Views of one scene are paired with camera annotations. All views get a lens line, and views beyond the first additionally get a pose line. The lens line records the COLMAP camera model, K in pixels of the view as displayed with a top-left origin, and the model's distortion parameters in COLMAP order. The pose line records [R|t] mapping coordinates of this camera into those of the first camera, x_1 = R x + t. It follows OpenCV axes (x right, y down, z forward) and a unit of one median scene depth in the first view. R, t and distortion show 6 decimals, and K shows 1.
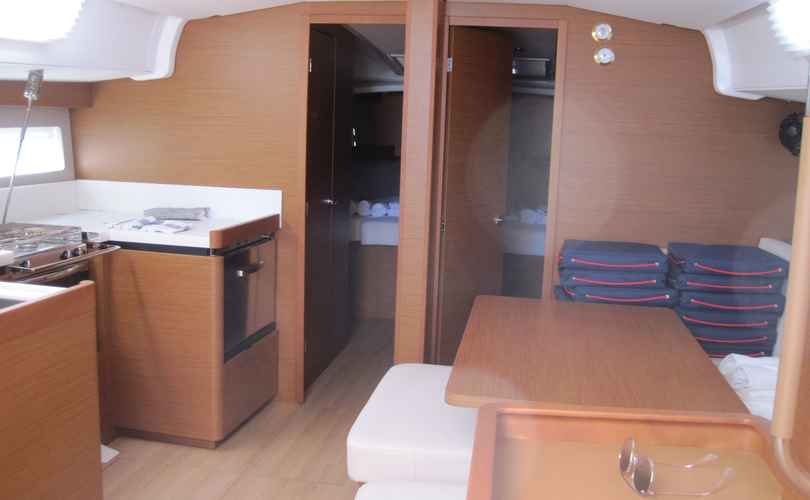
lens RADIAL K [[828.0, 0, 405.0], [0, 828.0, 250.0], [0, 0, 1]] dist [-0.146247, 0.020569]
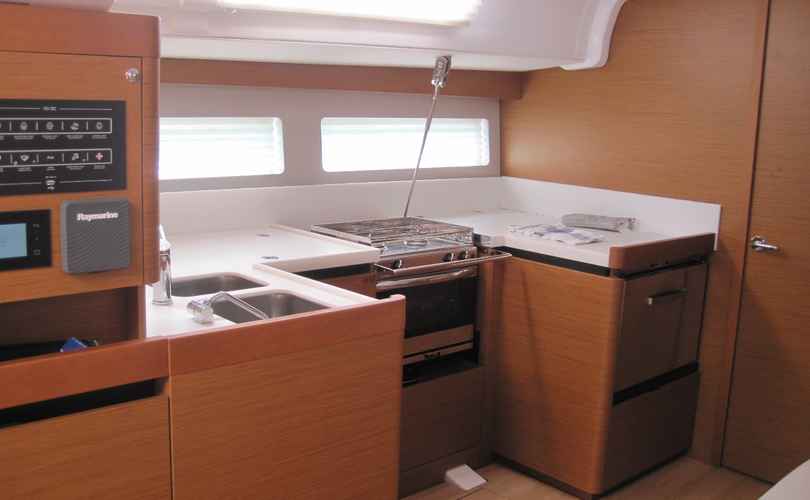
lens RADIAL K [[828.0, 0, 405.0], [0, 828.0, 250.0], [0, 0, 1]] dist [-0.146247, 0.020569]
pose [[0.813124, 0.096719, -0.573999, 0.070615], [-0.098833, 0.994721, 0.027604, -0.021768], [0.573639, 0.034285, 0.818390, 0.192384]]
